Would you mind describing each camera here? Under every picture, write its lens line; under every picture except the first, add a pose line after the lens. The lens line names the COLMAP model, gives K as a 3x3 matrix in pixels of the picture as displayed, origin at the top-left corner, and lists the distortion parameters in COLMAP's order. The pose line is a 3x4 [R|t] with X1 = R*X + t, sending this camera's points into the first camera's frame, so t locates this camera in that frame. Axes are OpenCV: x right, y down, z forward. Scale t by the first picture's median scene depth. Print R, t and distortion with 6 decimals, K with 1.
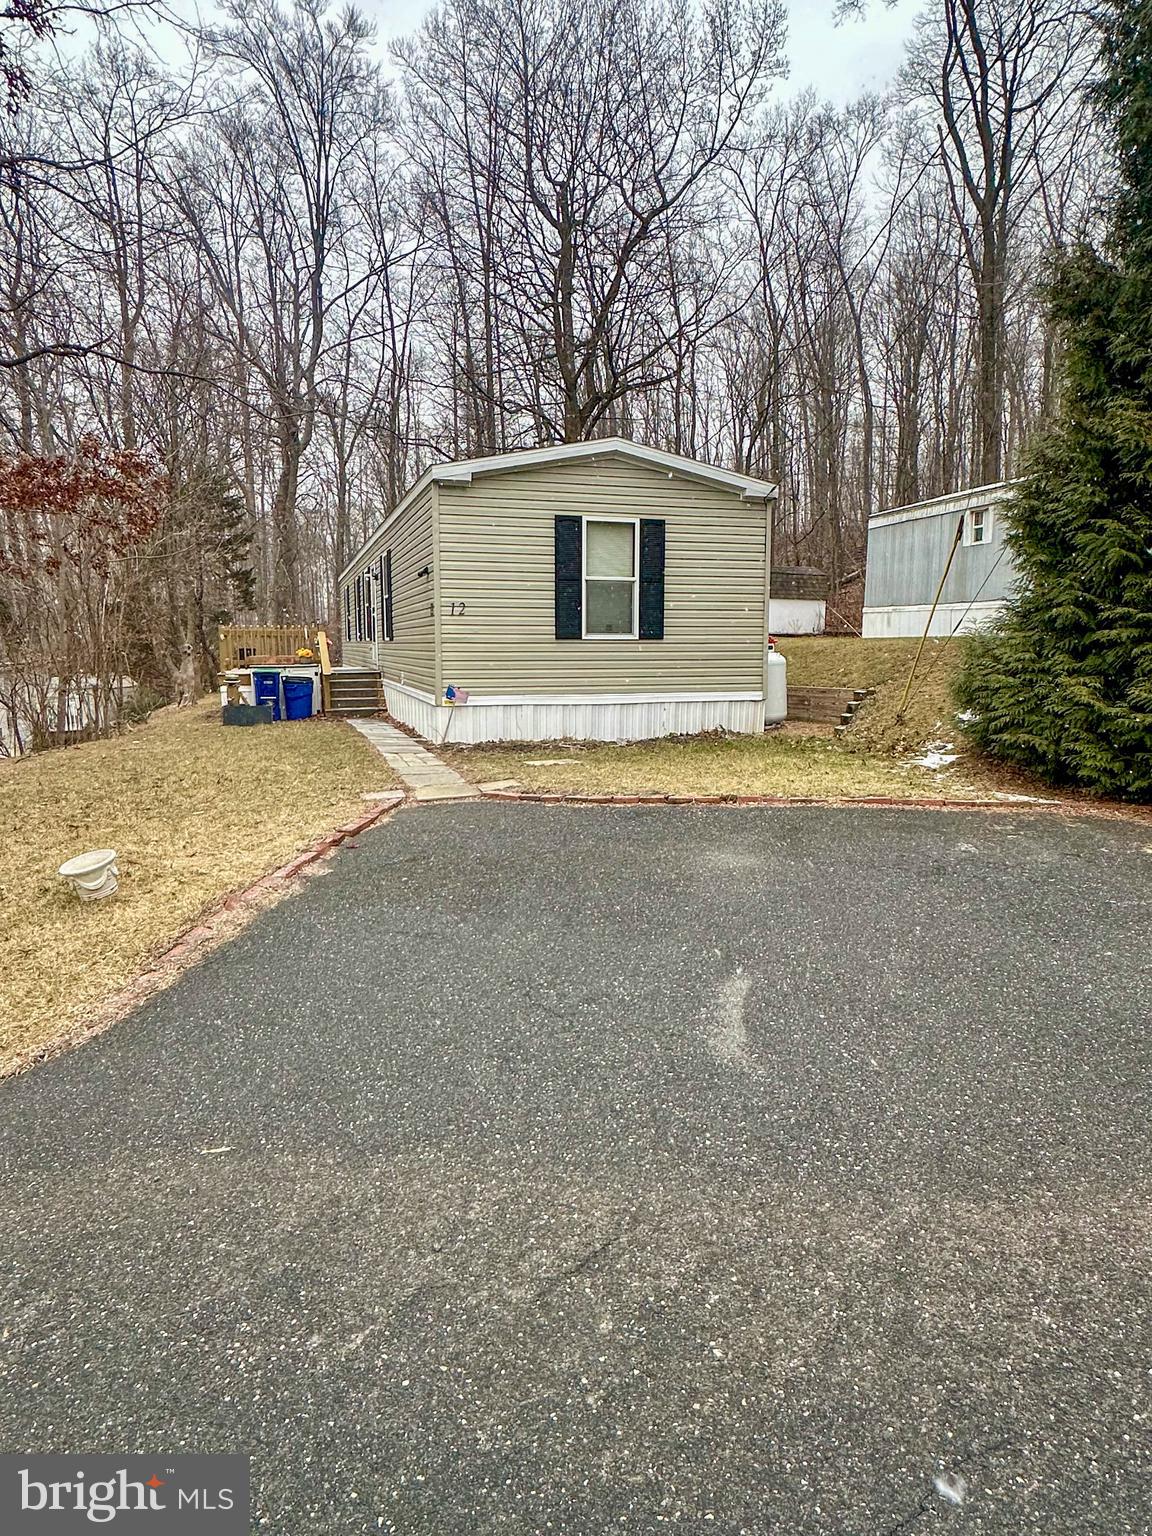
lens RADIAL K [[938.5, 0, 581.1], [0, 938.5, 773.6], [0, 0, 1]] dist [-0.001637, -0.002801]
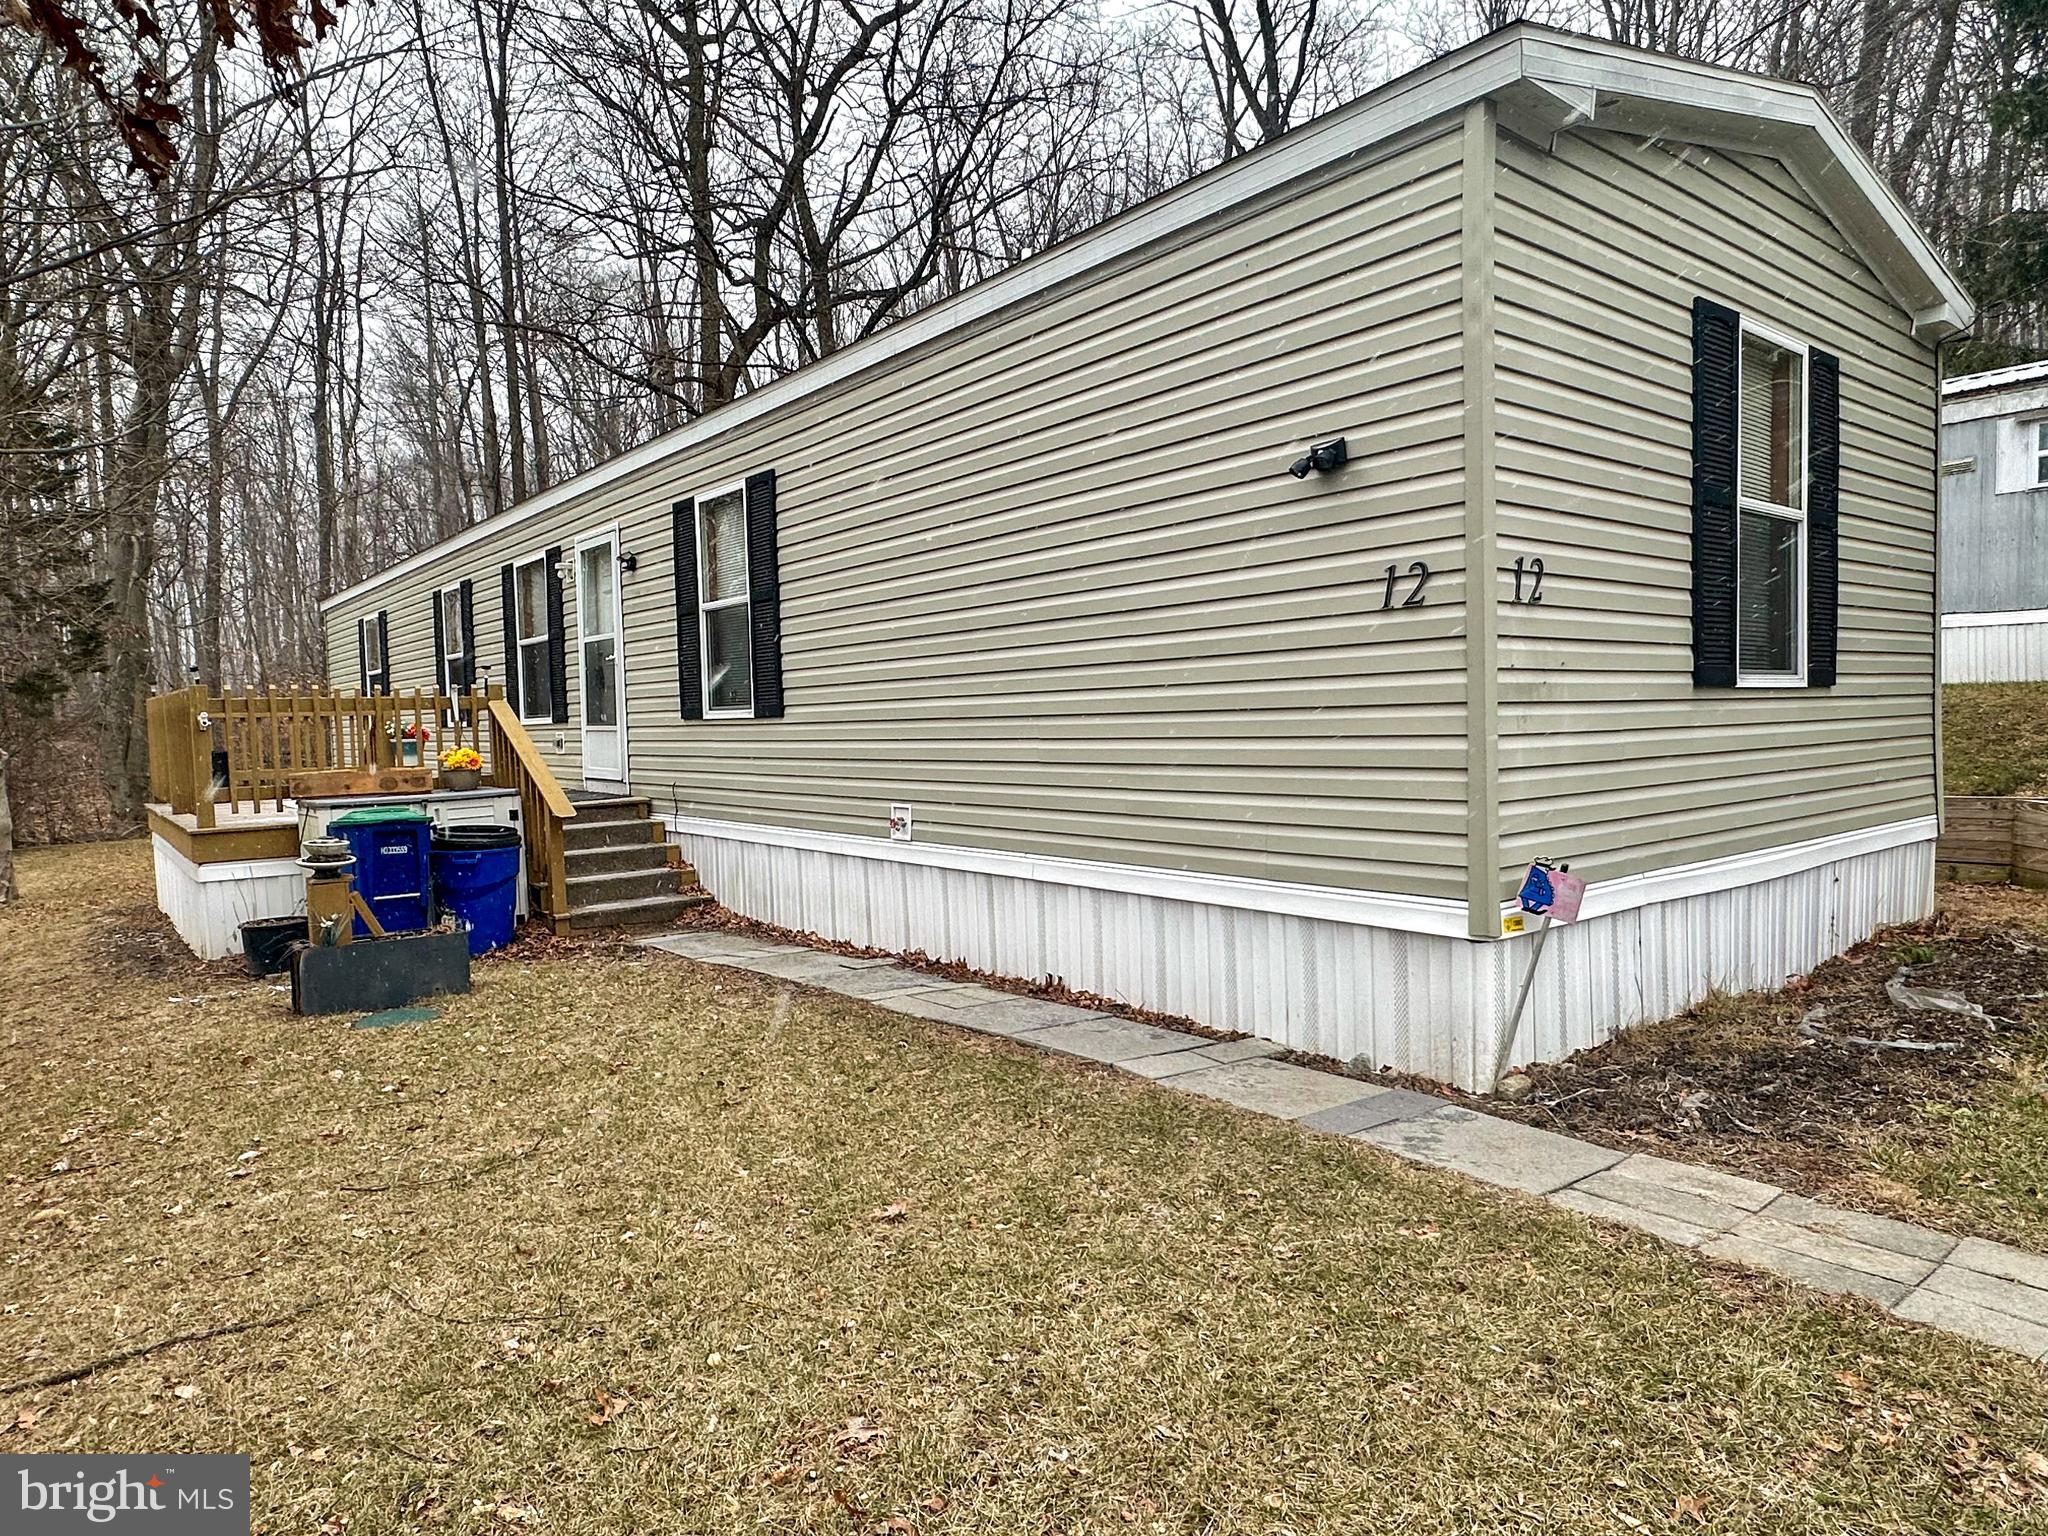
lens RADIAL K [[1251.3, 0, 1021.7], [0, 1251.3, 778.1], [0, 0, 1]] dist [-0.001637, -0.002801]
pose [[0.932299, -0.039734, 0.359499, -0.379457], [0.073646, 0.993979, -0.081127, -0.093233], [-0.354111, 0.102110, 0.929612, 0.674334]]
